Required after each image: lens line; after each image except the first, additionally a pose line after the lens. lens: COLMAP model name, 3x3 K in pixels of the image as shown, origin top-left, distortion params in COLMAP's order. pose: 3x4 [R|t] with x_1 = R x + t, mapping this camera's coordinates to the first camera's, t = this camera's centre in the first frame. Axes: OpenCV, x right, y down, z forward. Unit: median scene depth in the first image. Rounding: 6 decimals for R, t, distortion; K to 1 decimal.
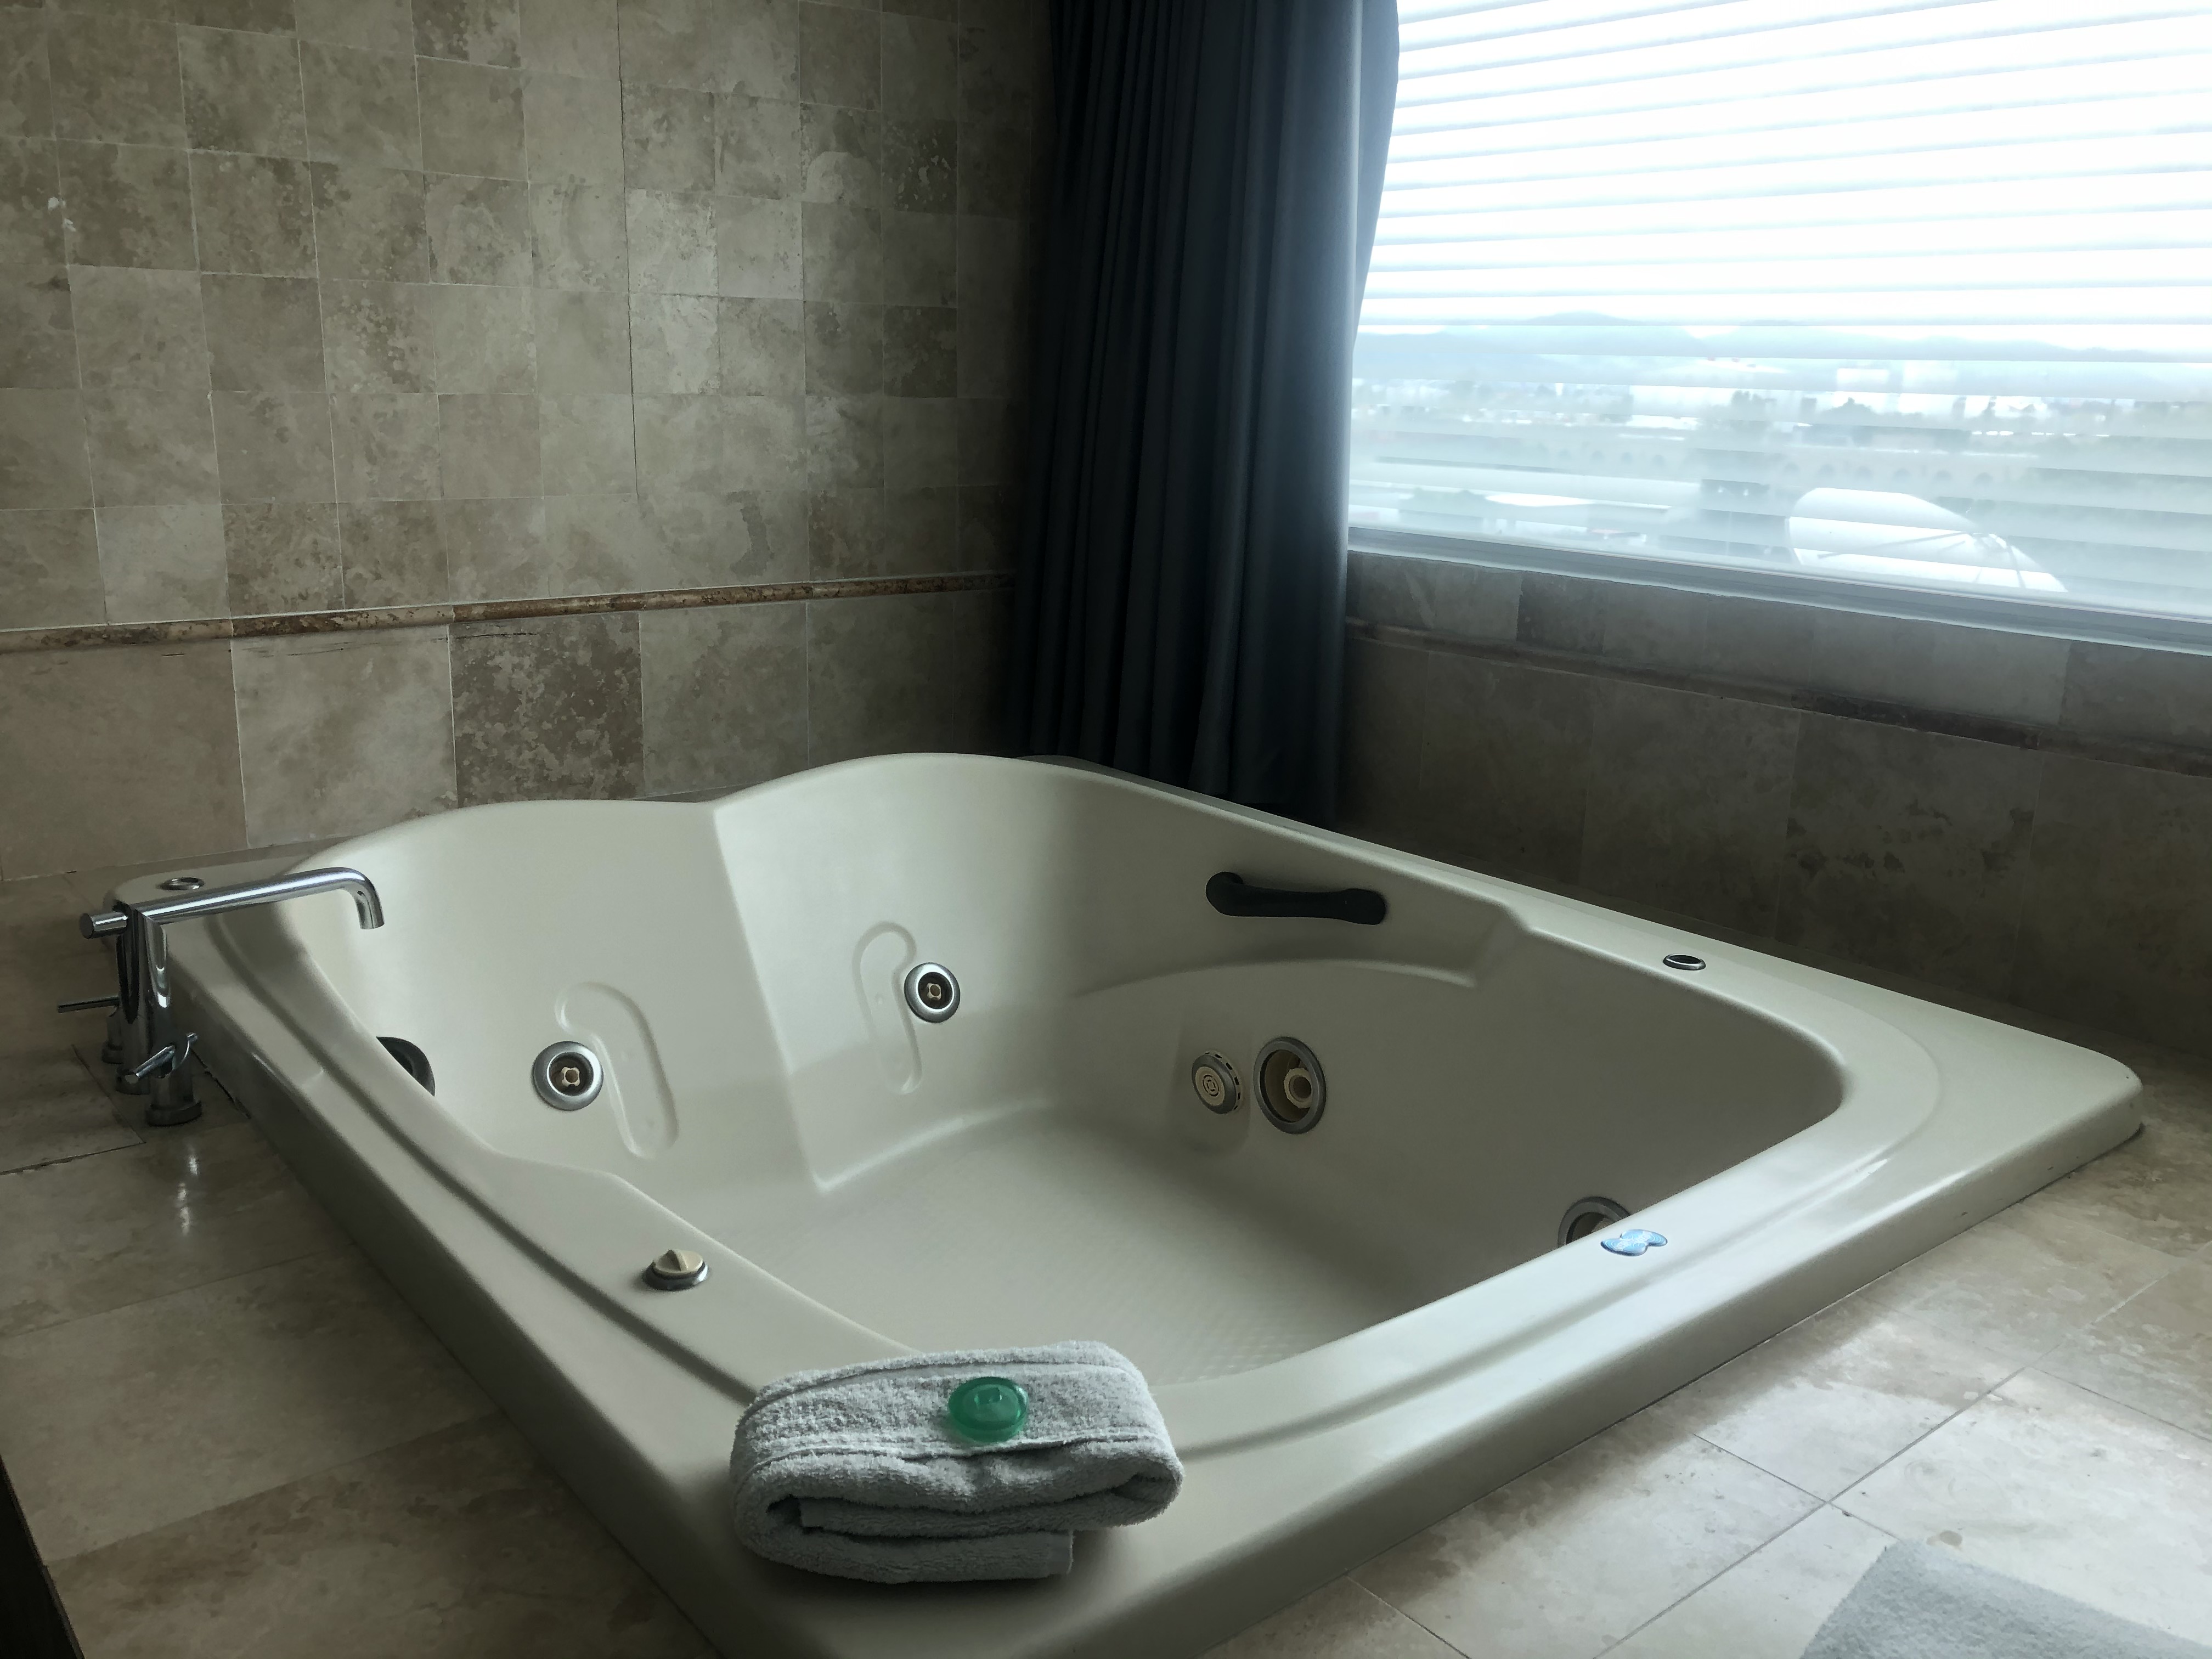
lens RADIAL K [[1801.9, 0, 1104.4], [0, 1801.9, 814.2], [0, 0, 1]] dist [0.047999, -0.082560]
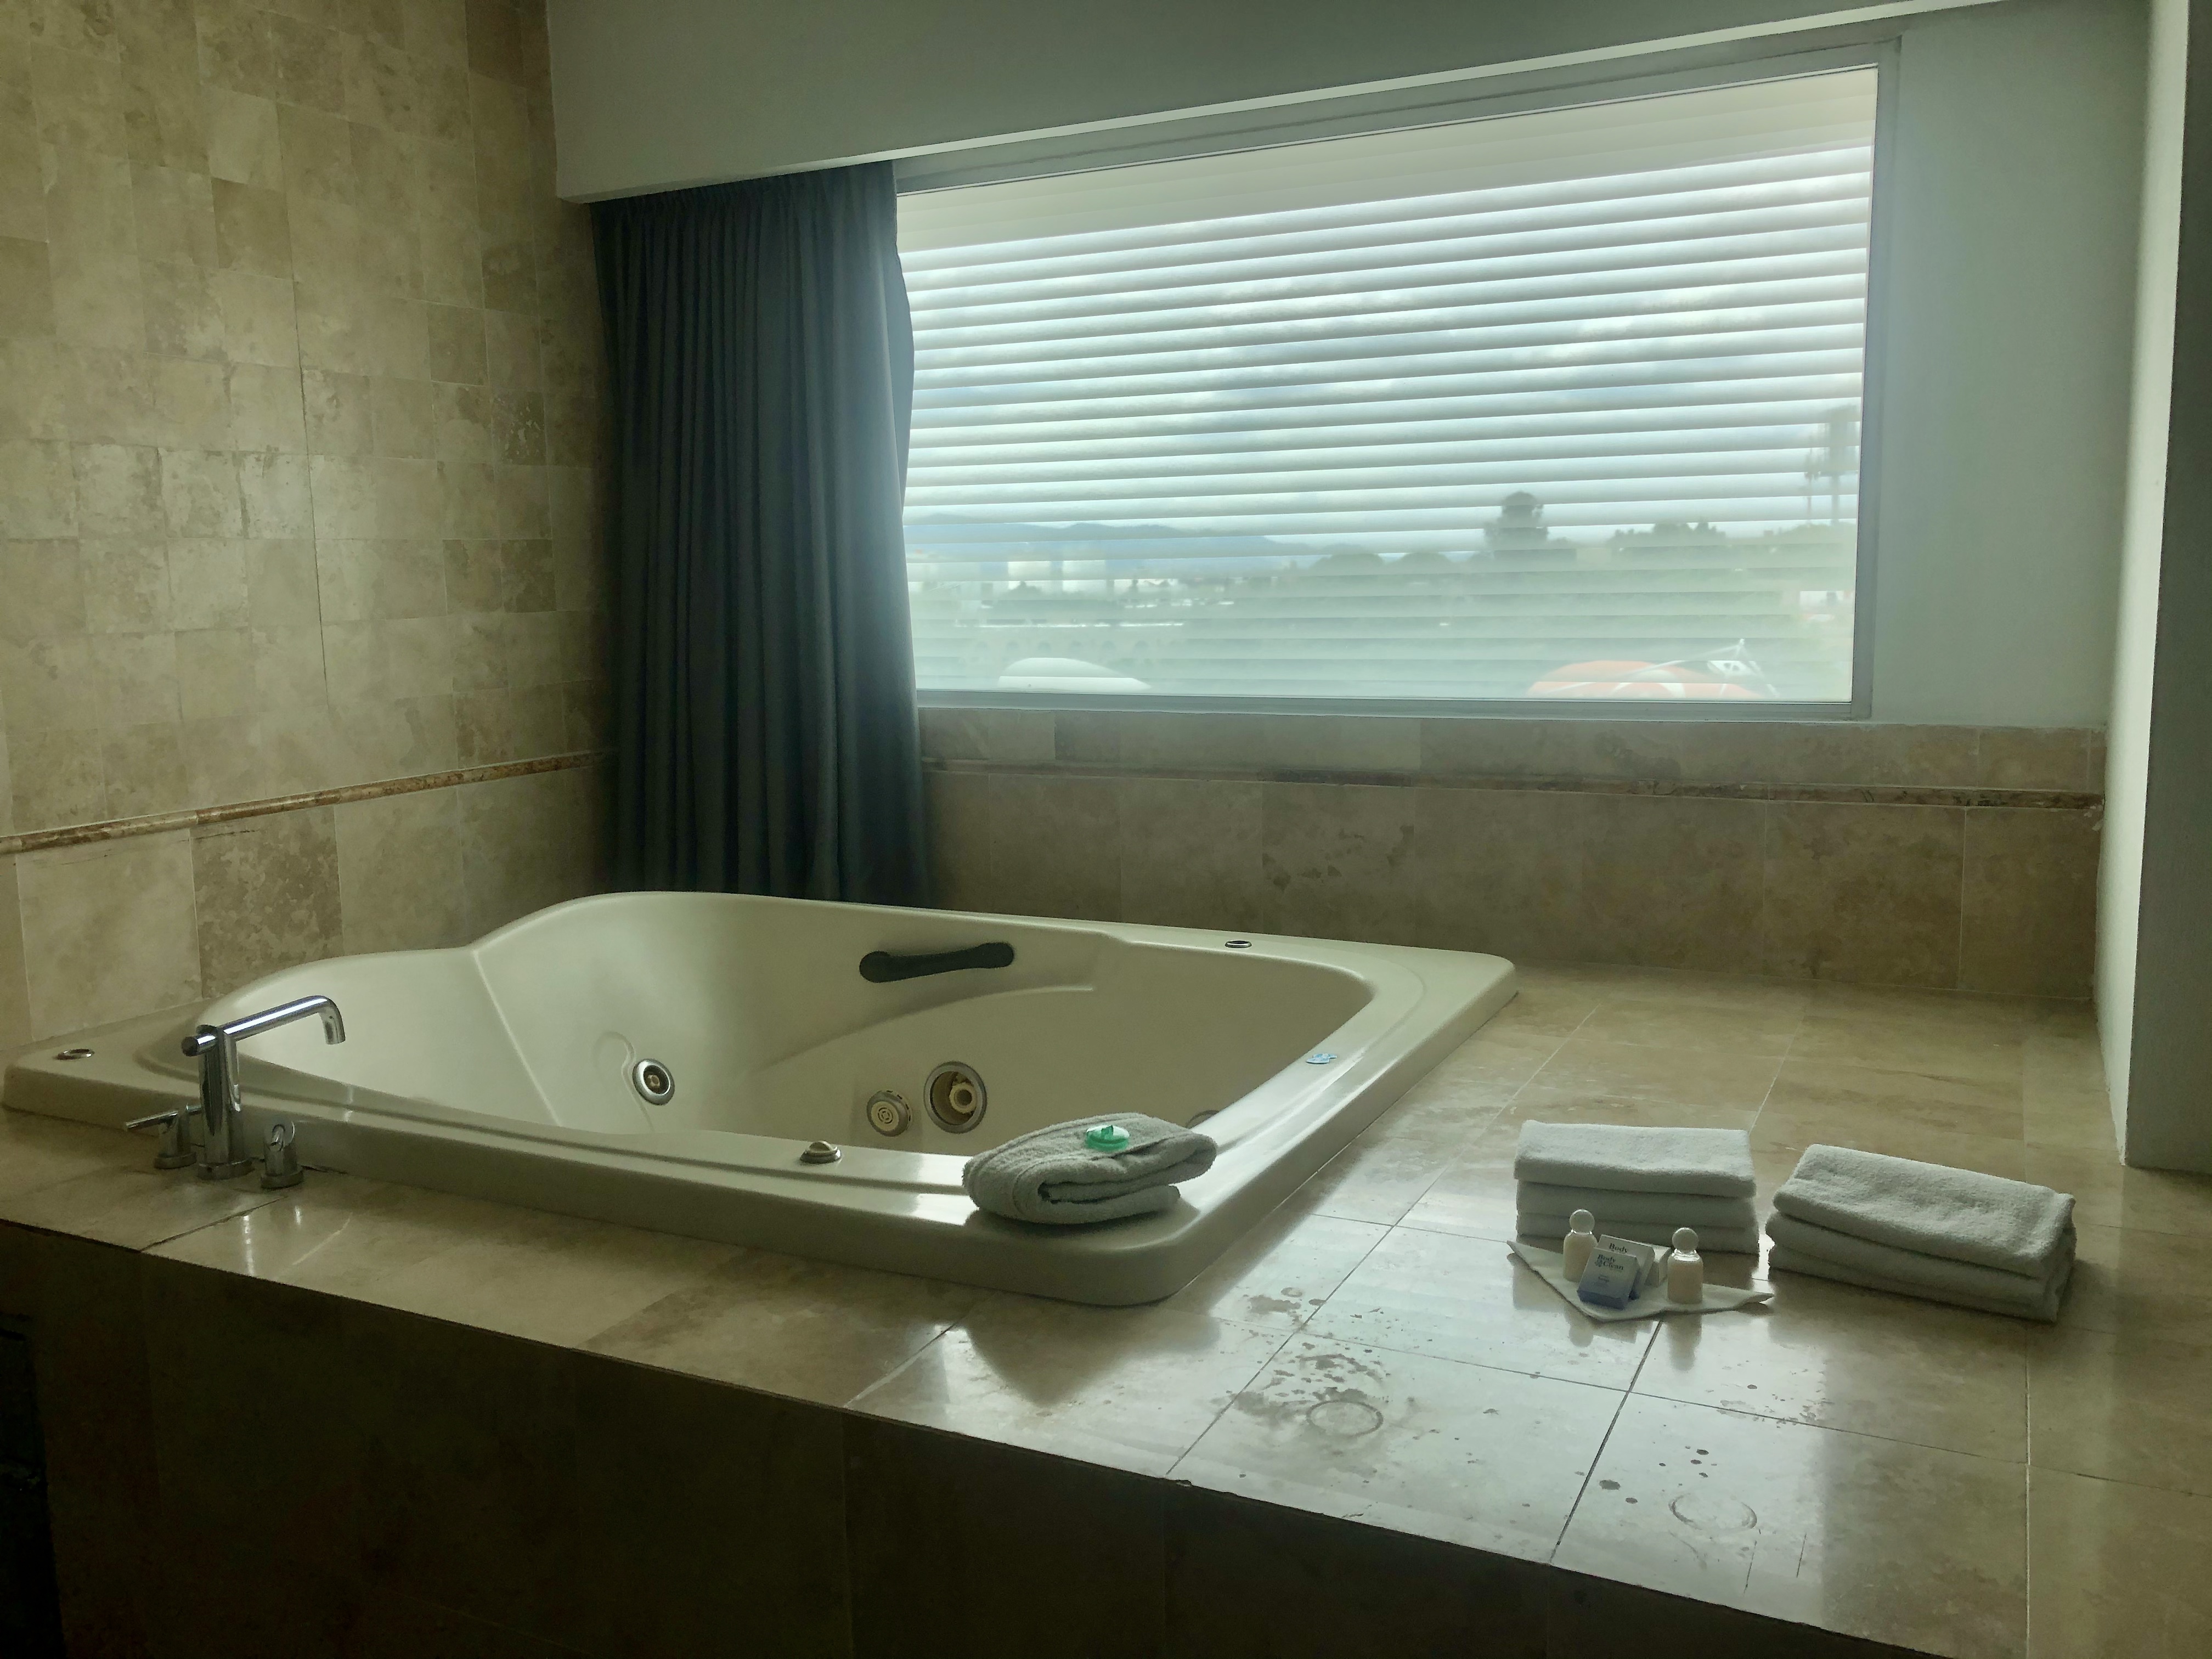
lens RADIAL K [[1801.9, 0, 1104.4], [0, 1801.9, 814.2], [0, 0, 1]] dist [0.047999, -0.082560]
pose [[0.908253, -0.098895, 0.406566, -0.296600], [0.140977, 0.987182, -0.074810, 0.053508], [-0.393957, 0.125263, 0.910553, -0.269180]]
